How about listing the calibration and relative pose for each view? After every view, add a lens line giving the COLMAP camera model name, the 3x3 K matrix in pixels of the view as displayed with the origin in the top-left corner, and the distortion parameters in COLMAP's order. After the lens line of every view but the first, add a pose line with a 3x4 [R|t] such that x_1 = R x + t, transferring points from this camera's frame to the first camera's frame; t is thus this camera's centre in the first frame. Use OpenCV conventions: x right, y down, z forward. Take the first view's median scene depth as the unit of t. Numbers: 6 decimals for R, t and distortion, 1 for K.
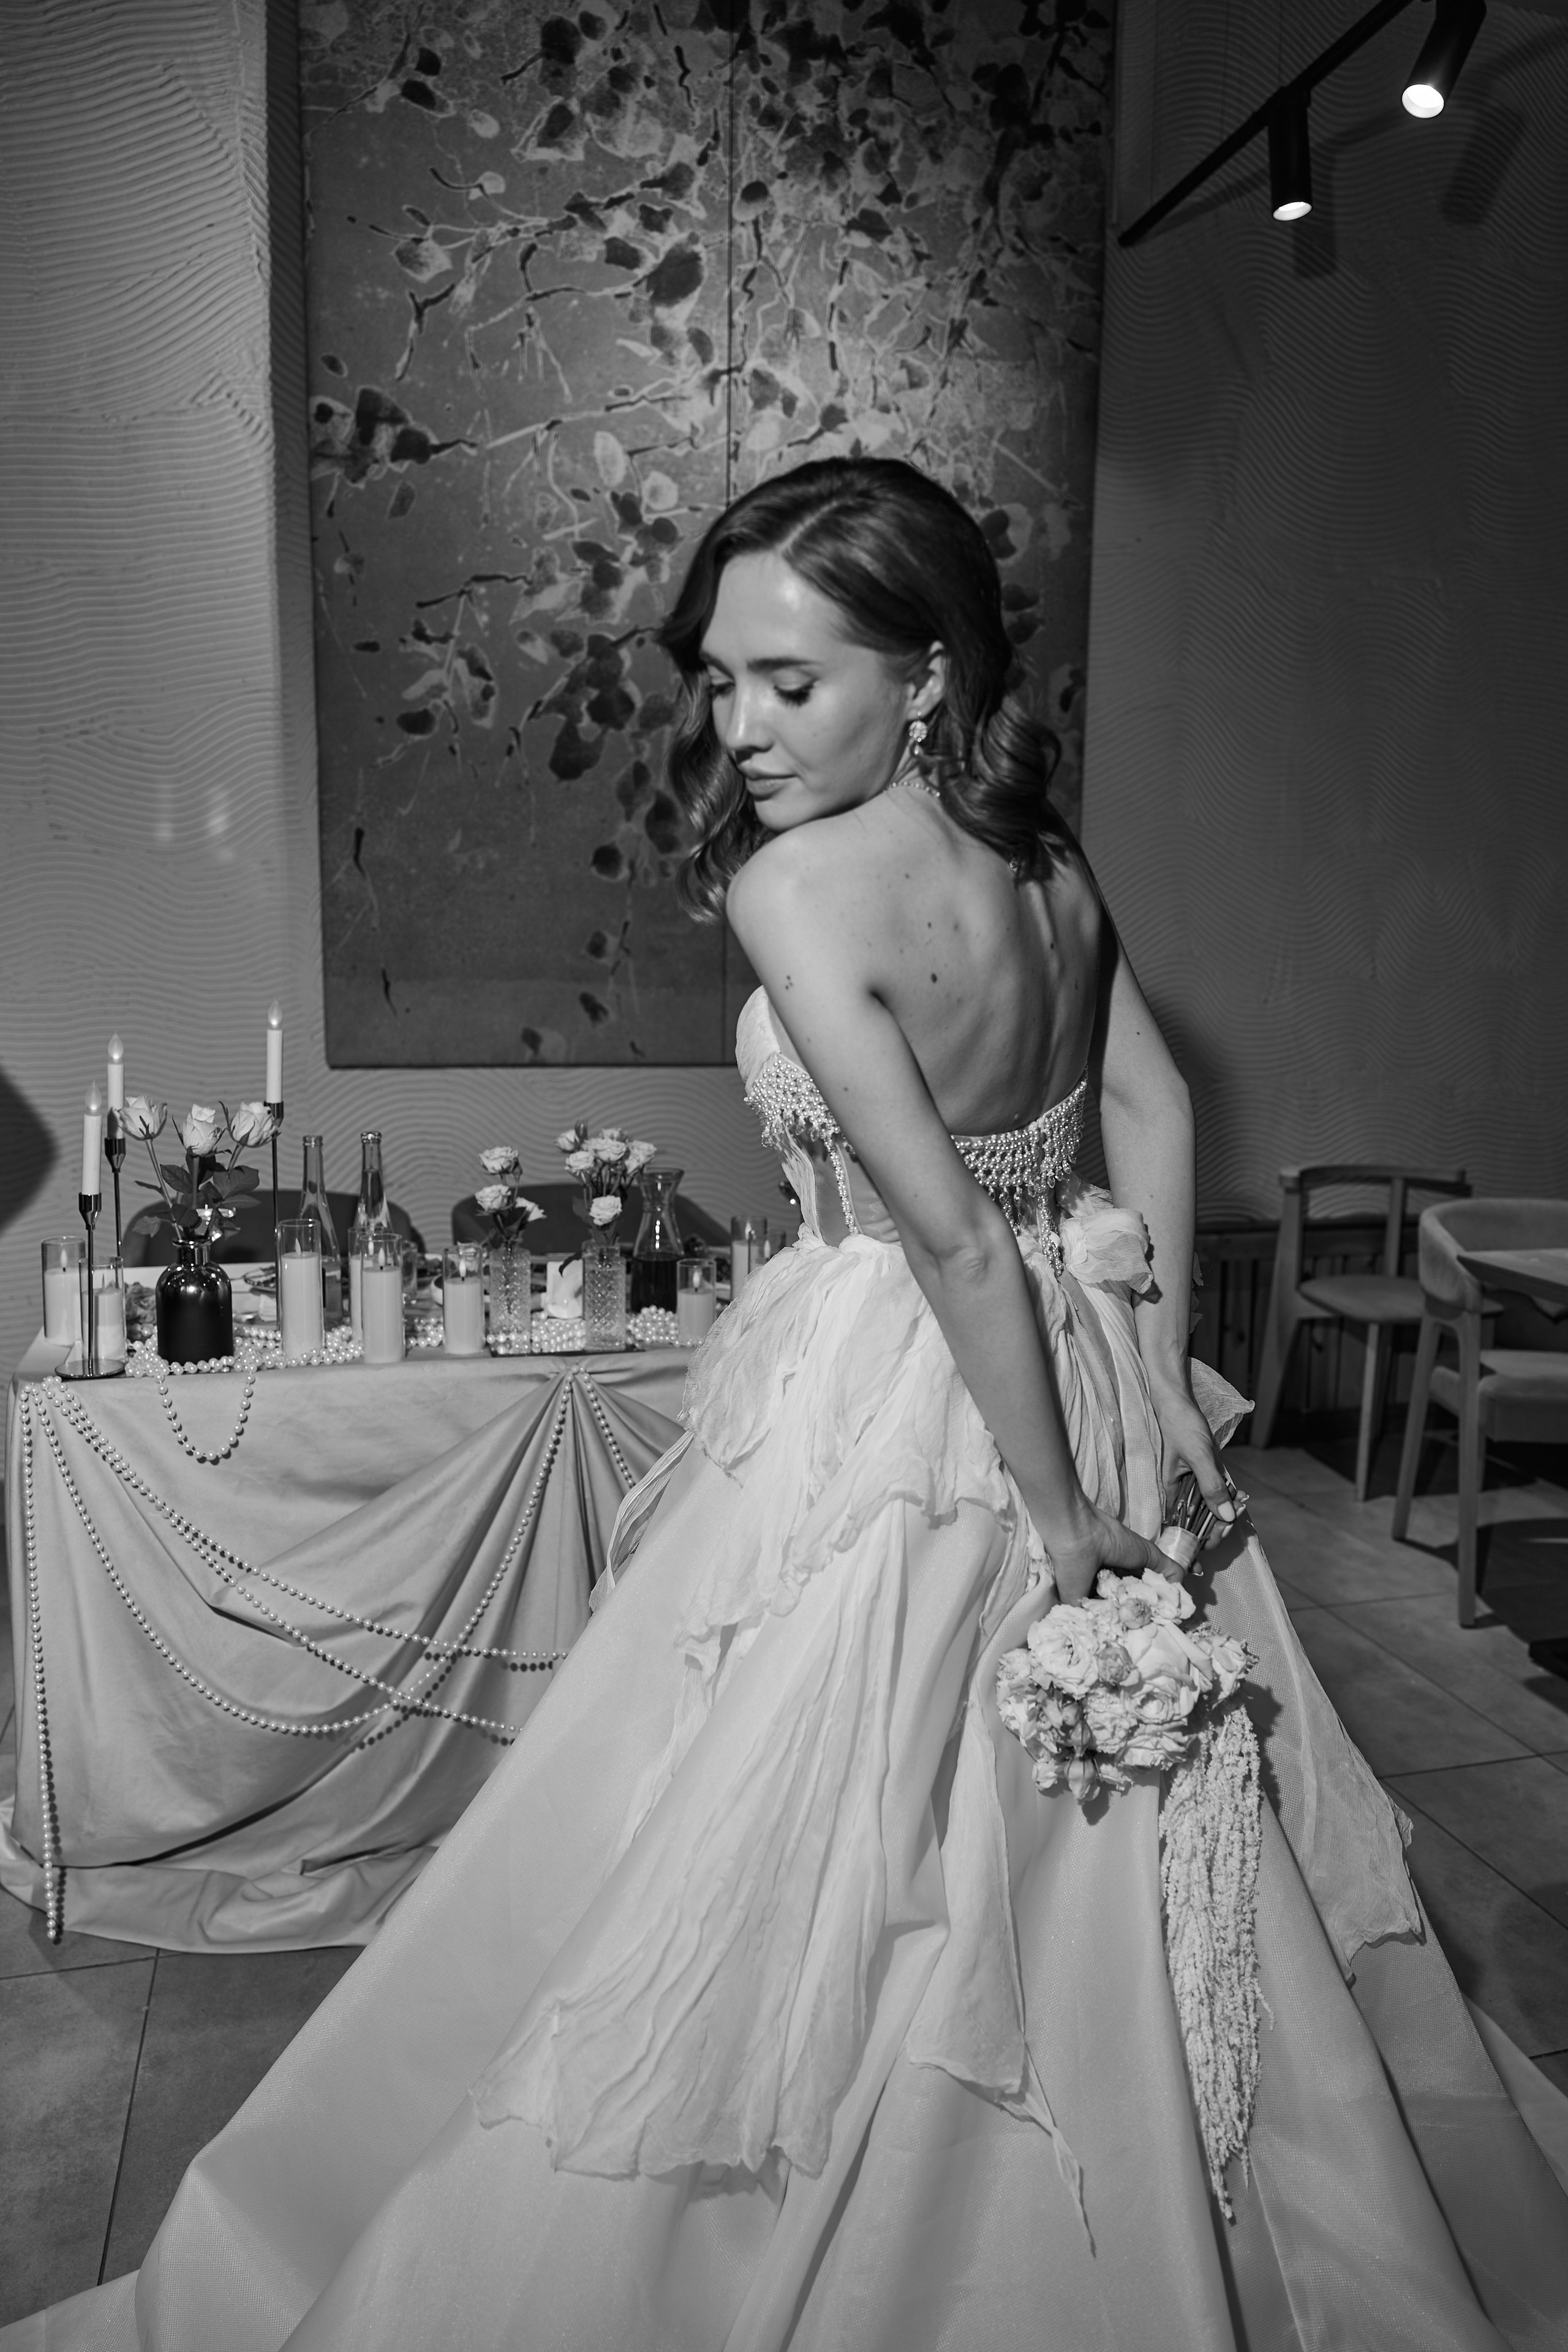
lens RADIAL K [[1613.0, 0, 792.4], [0, 1613.0, 1179.6], [0, 0, 1]] dist [0.001265, 0.001696]
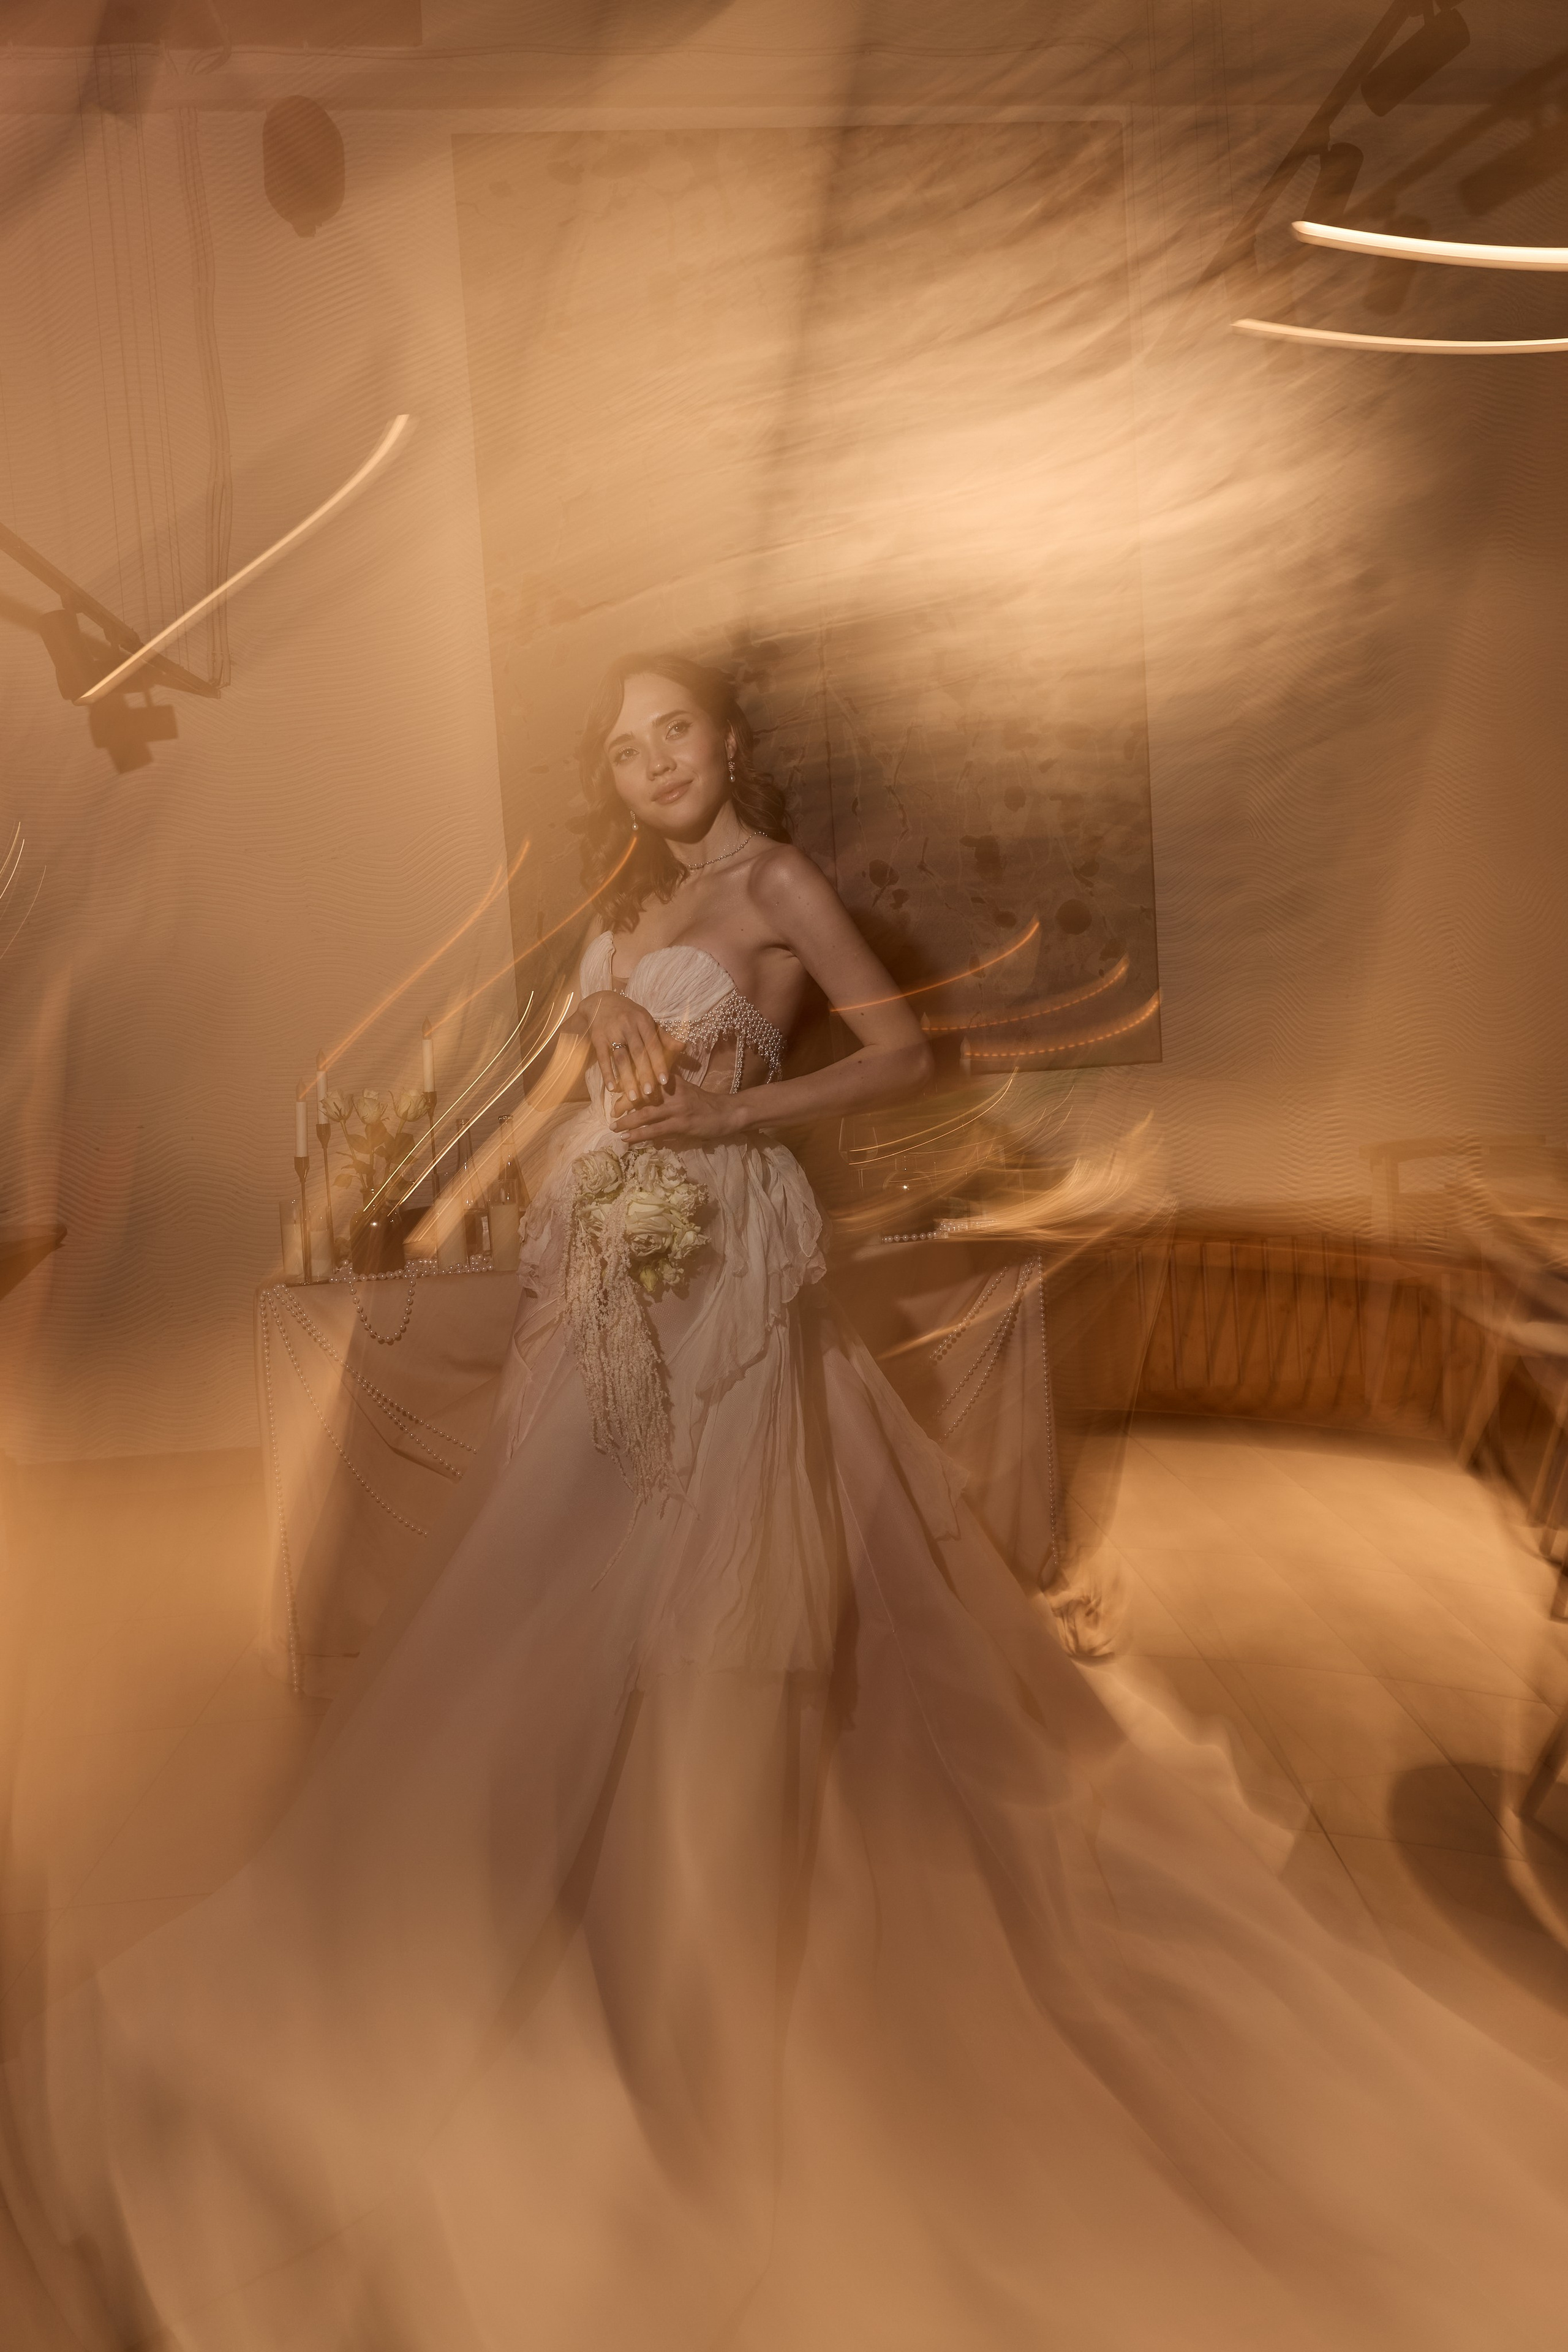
lens RADIAL K [[1613.0, 0, 781.8], [0, 1613.0, 1177.5], [0, 0, 1]] dist [0.001265, 0.001696]
pose [[0.979196, -0.061682, -0.193315, 0.146559], [0.049395, 0.996479, -0.067751, 0.083041], [0.196814, 0.056793, 0.978795, -0.179315]]
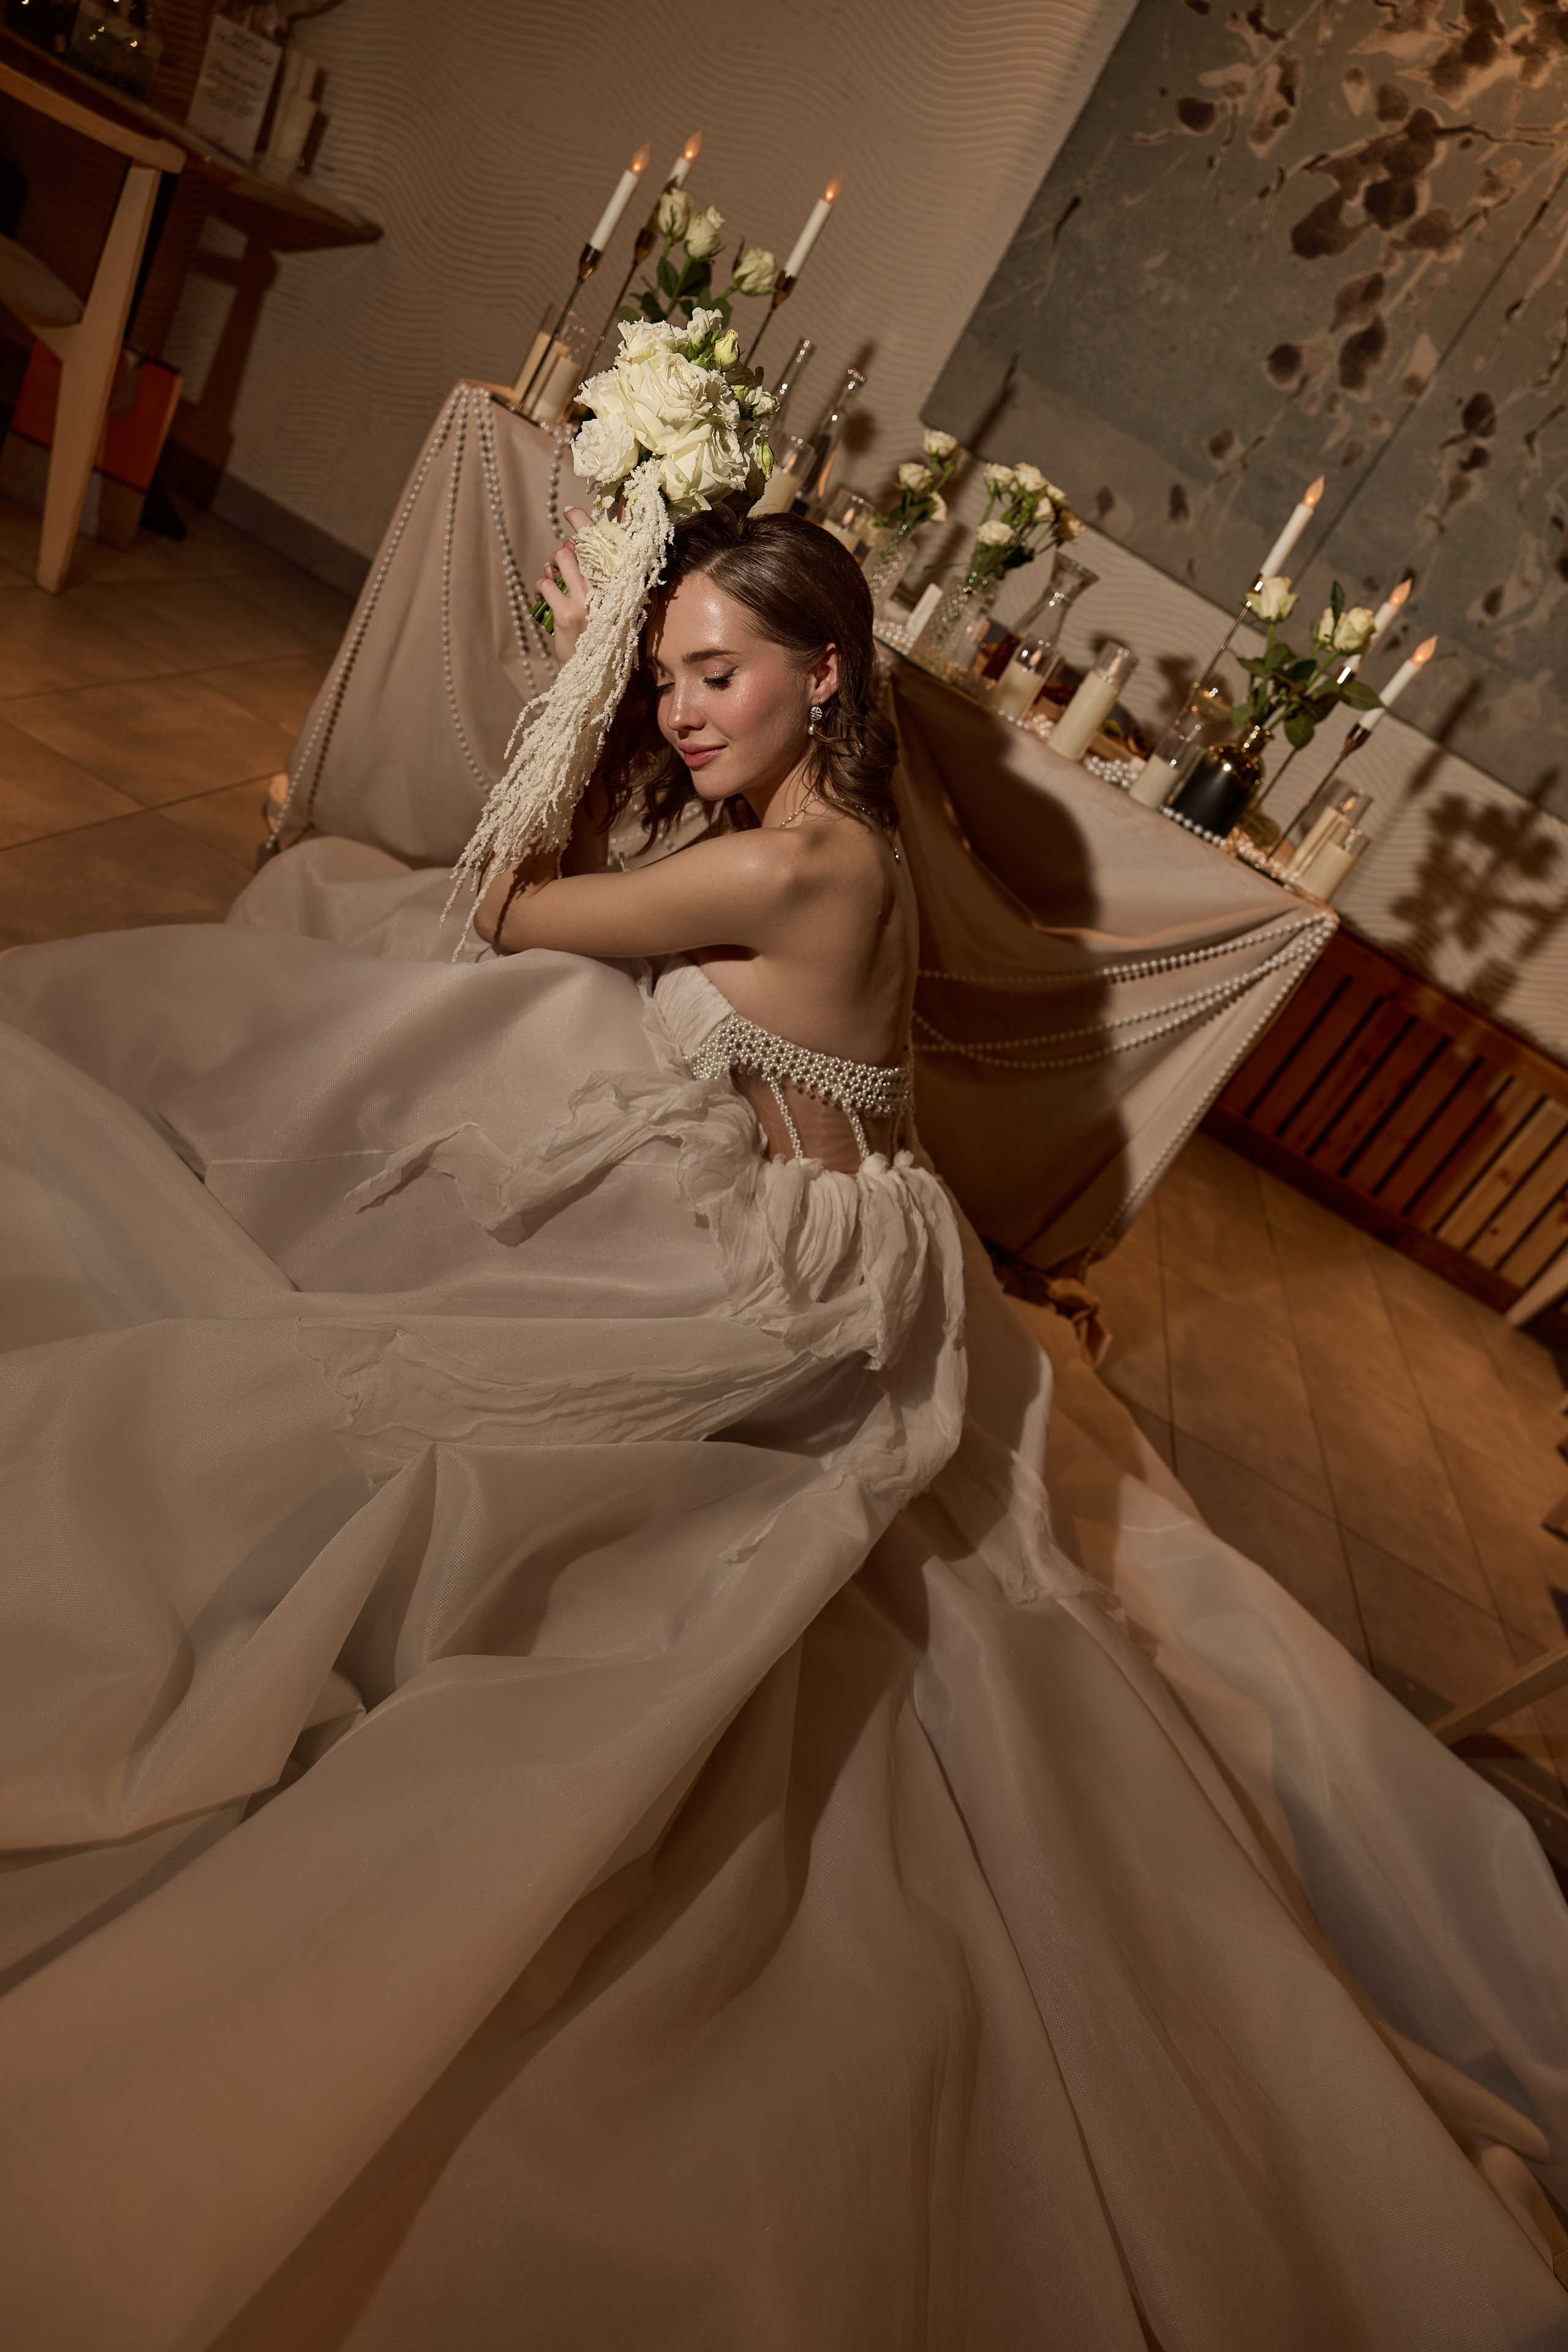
lens RADIAL K [[1613.0, 0, 783.9], [0, 1613.0, 1165.4], [0, 0, 1]] dist [0.001265, 0.001696]
pose [[0.781675, 0.583563, -0.220090, 0.139738], [-0.528771, 0.807213, 0.262313, 0.086471], [0.330735, -0.088666, 0.939549, -0.002631]]
